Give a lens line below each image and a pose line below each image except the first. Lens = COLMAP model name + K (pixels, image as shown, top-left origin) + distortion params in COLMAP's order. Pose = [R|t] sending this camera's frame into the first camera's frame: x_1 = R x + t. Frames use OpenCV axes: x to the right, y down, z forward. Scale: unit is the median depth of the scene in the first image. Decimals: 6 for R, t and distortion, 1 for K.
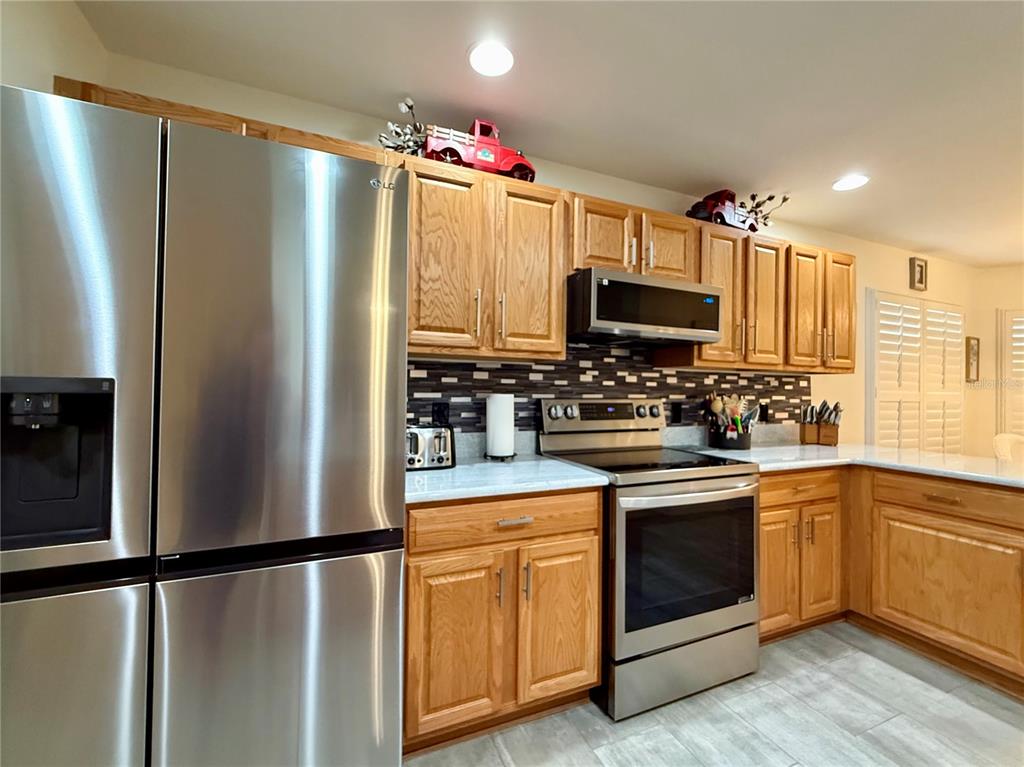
lens RADIAL K [[425.1, 0, 504.7], [0, 425.1, 383.3], [0, 0, 1]] dist [-0.001952, 0.000218]
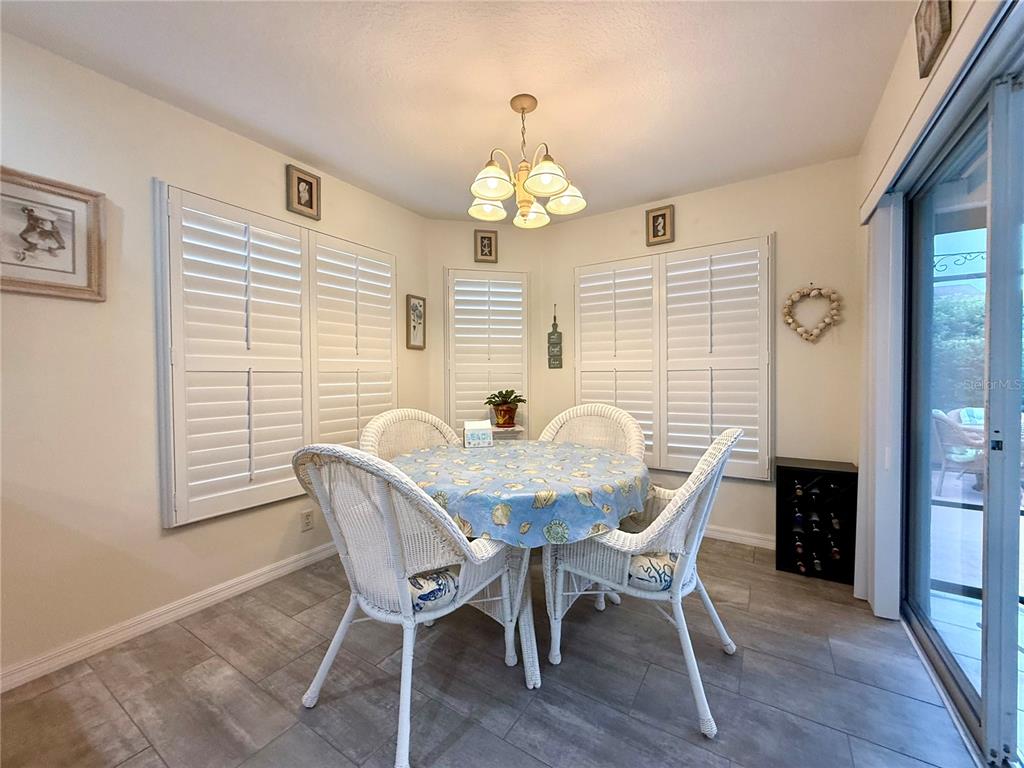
lens RADIAL K [[407.4, 0, 512.0], [0, 407.4, 384.0], [0, 0, 1]] dist [0.000937, 0.000261]
pose [[0.825451, -0.034762, 0.563403, 1.334381], [0.013500, 0.999032, 0.041862, 0.060380], [-0.564313, -0.026950, 0.825121, 0.353695]]
